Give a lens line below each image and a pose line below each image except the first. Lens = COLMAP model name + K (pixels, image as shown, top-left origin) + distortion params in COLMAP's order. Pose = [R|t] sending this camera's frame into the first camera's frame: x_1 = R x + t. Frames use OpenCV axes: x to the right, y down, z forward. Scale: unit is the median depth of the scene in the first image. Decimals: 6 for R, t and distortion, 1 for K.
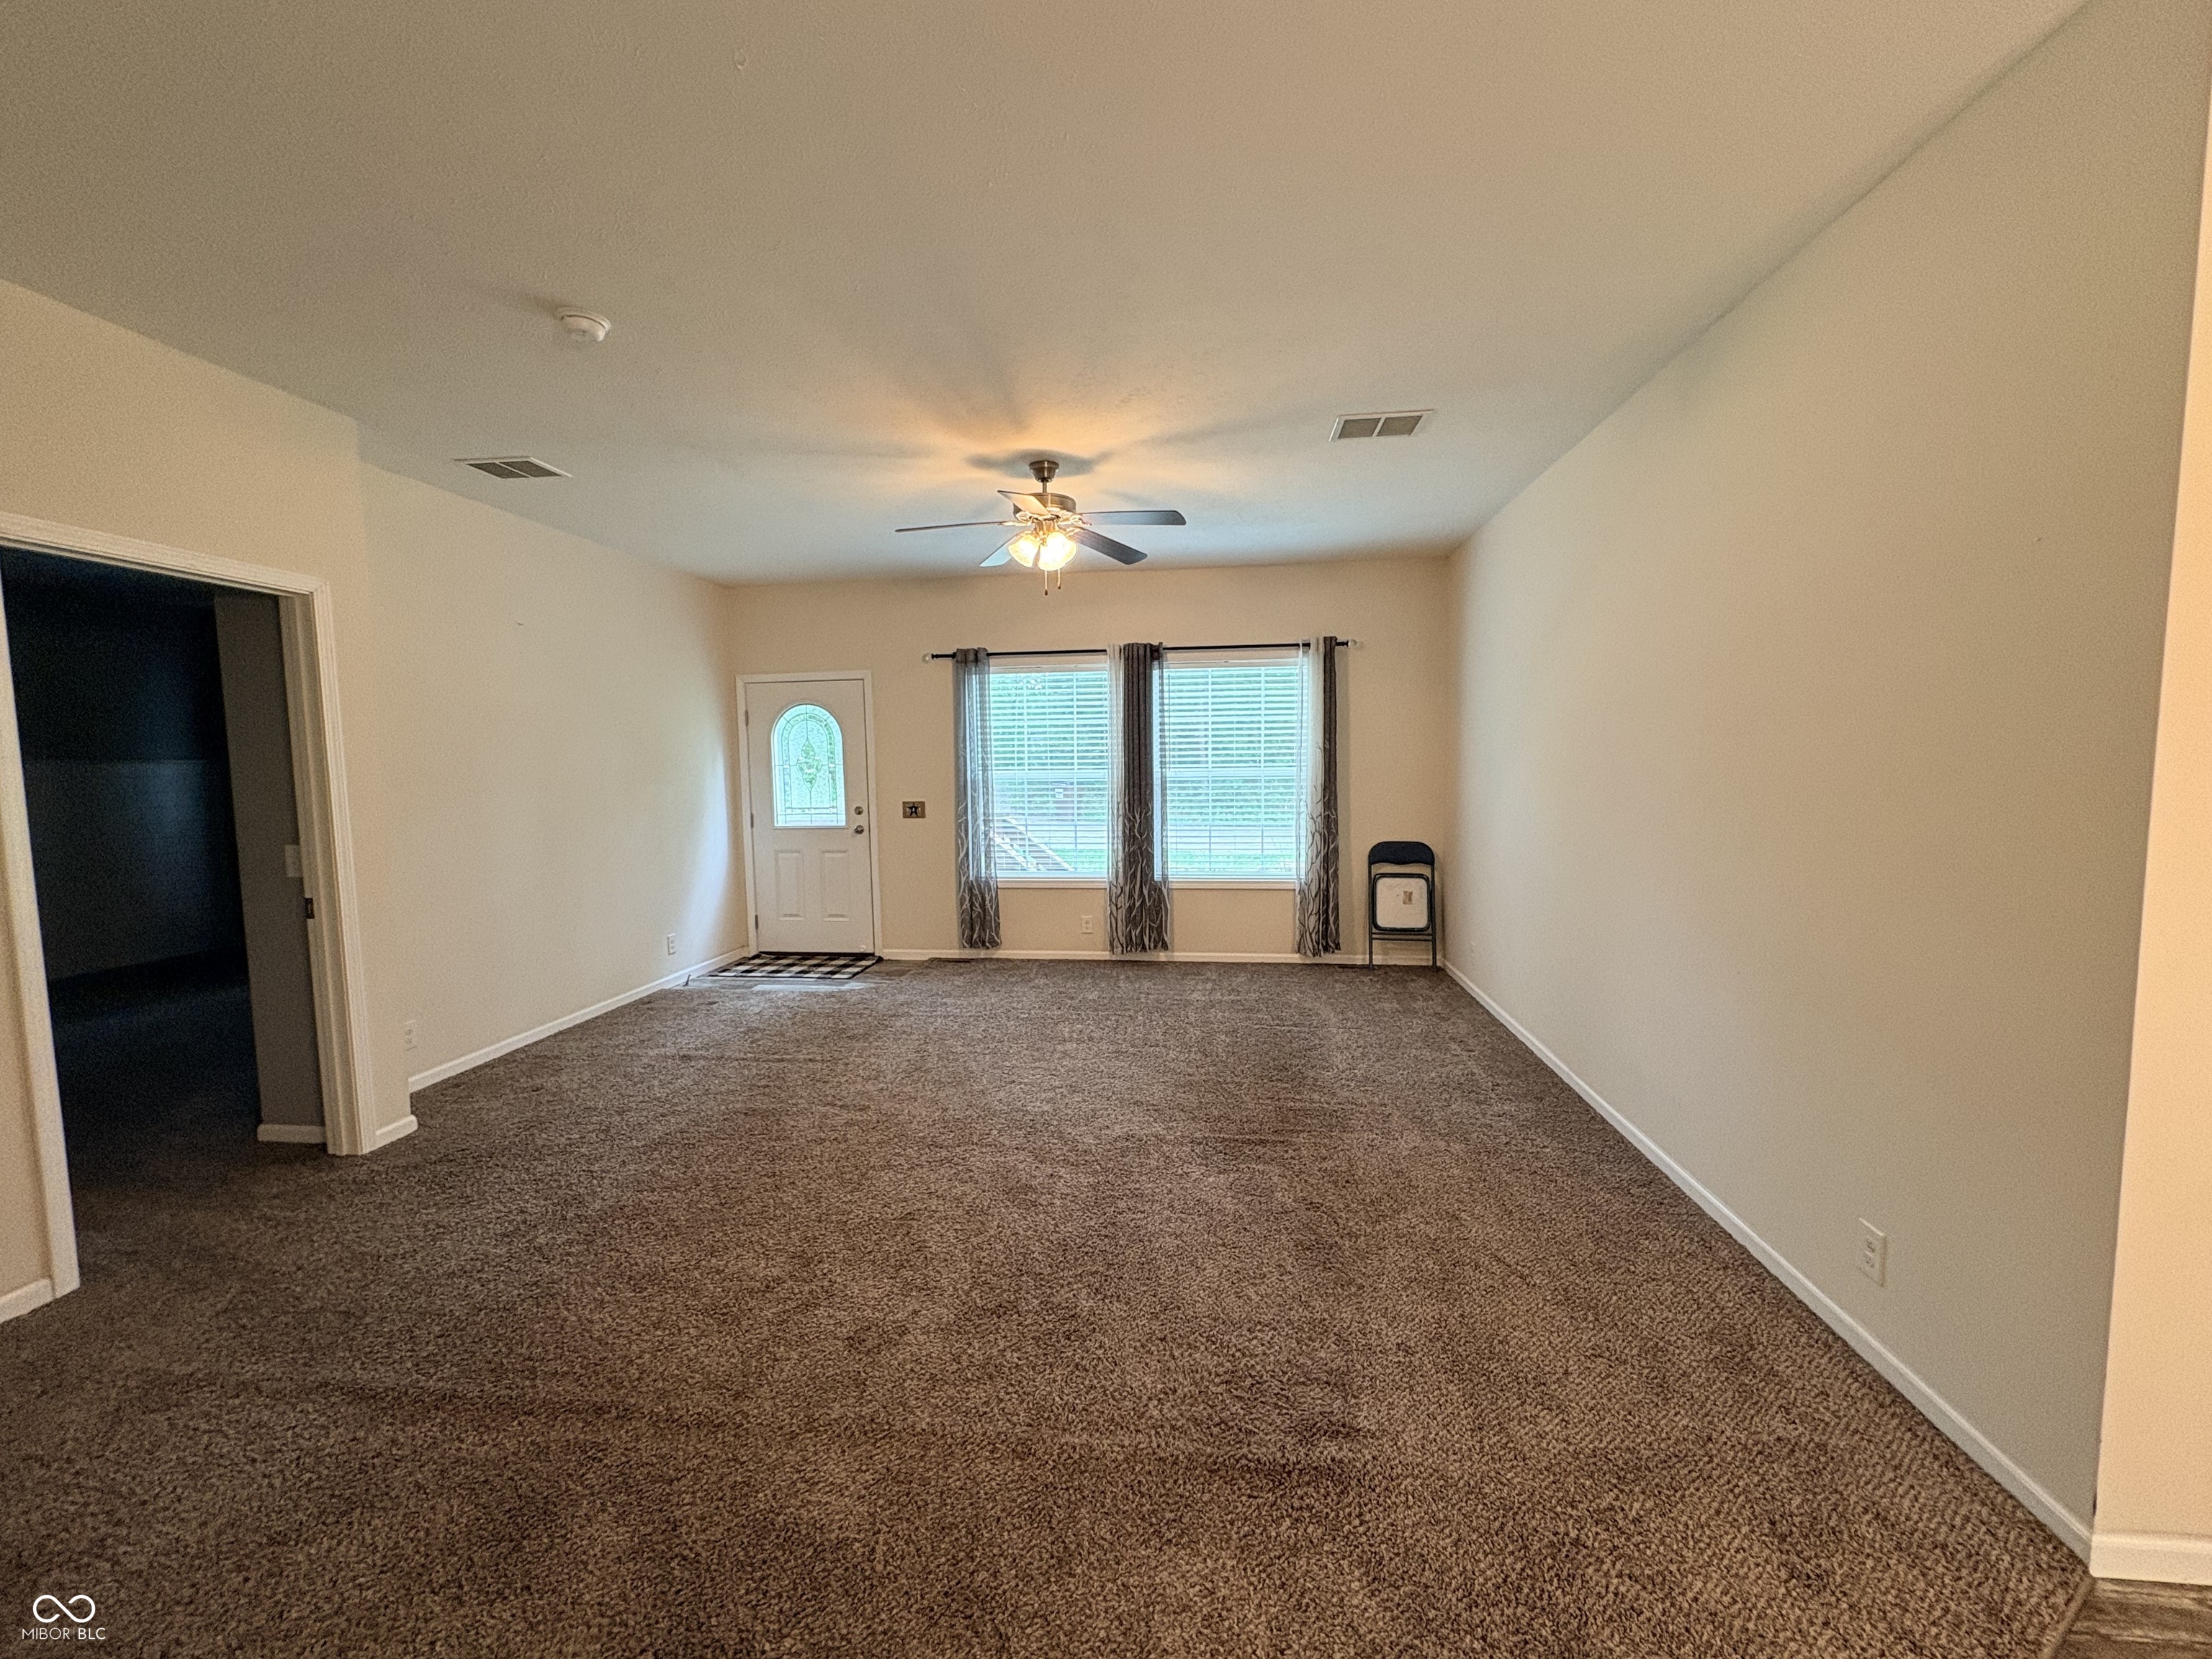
lens RADIAL K [[884.1, 0, 1114.1], [0, 884.1, 836.1], [0, 0, 1]] dist [0.000228, -0.000183]
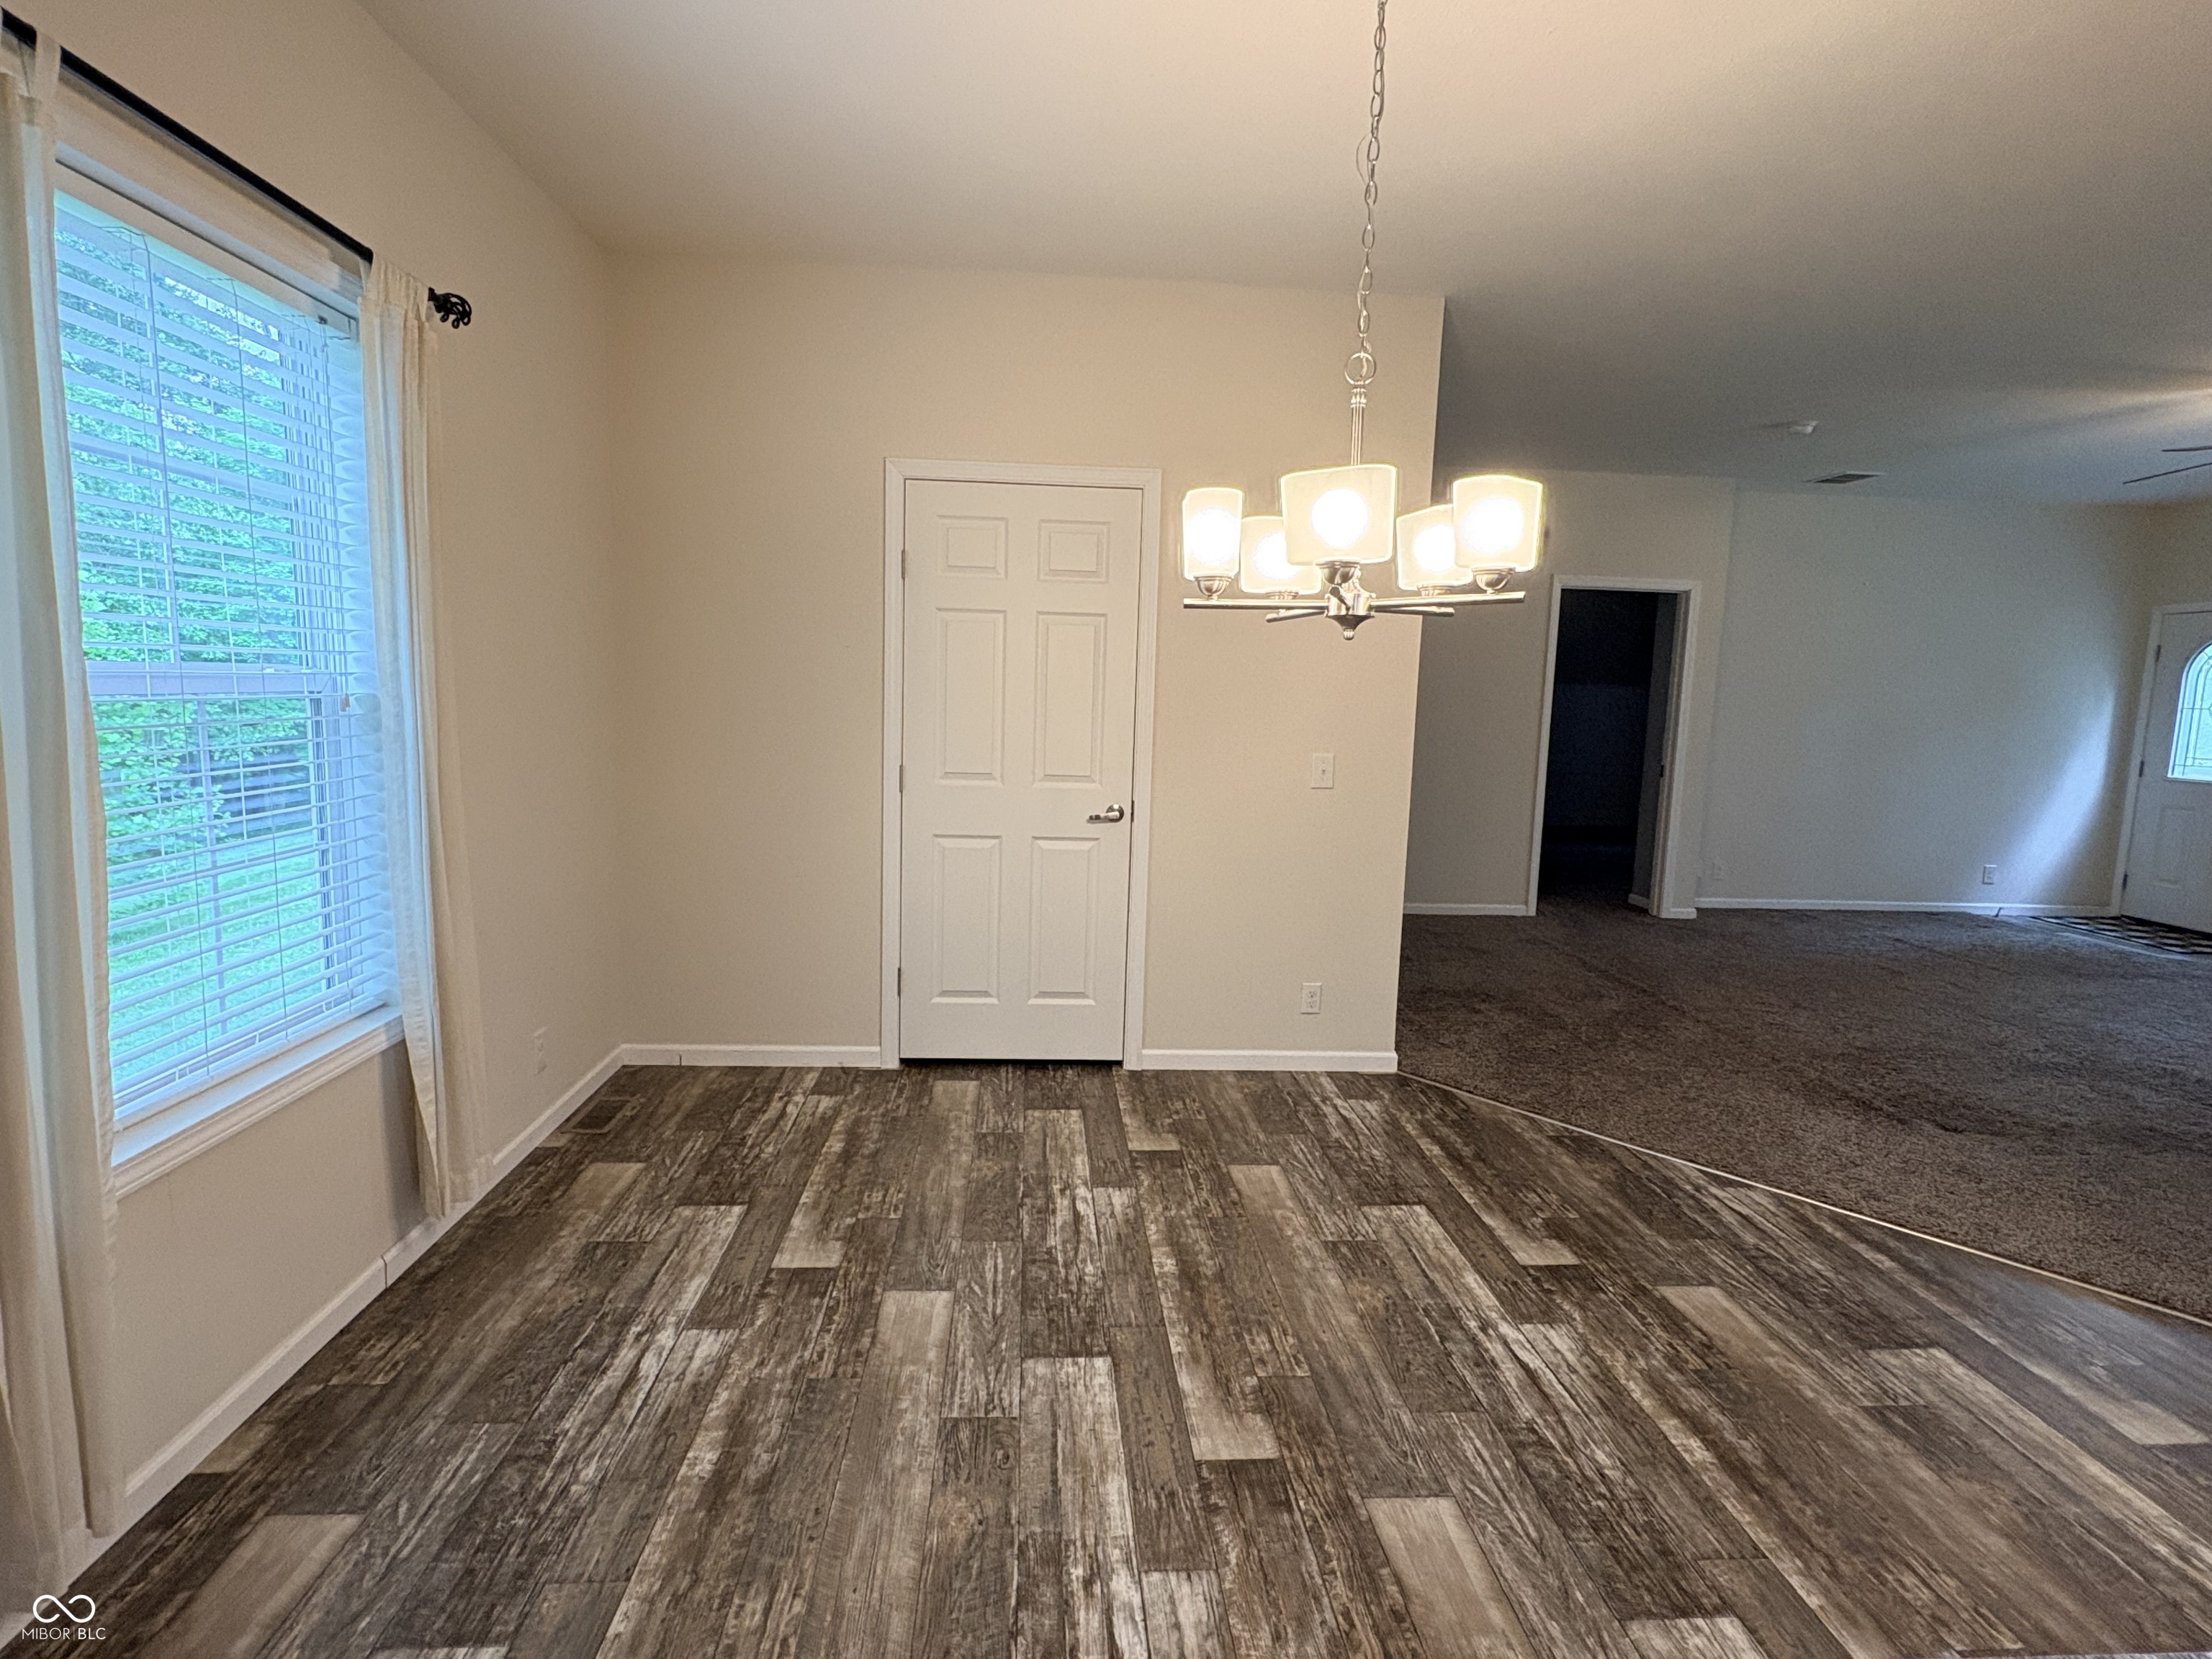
lens RADIAL K [[1124.9, 0, 1106.0], [0, 1124.9, 829.5], [0, 0, 1]] dist [0.001294, 0.000075]
pose [[0.185609, 0.140850, -0.972476, 0.979776], [-0.113318, 0.986139, 0.121201, 0.045318], [0.976068, 0.087703, 0.198997, -0.468063]]
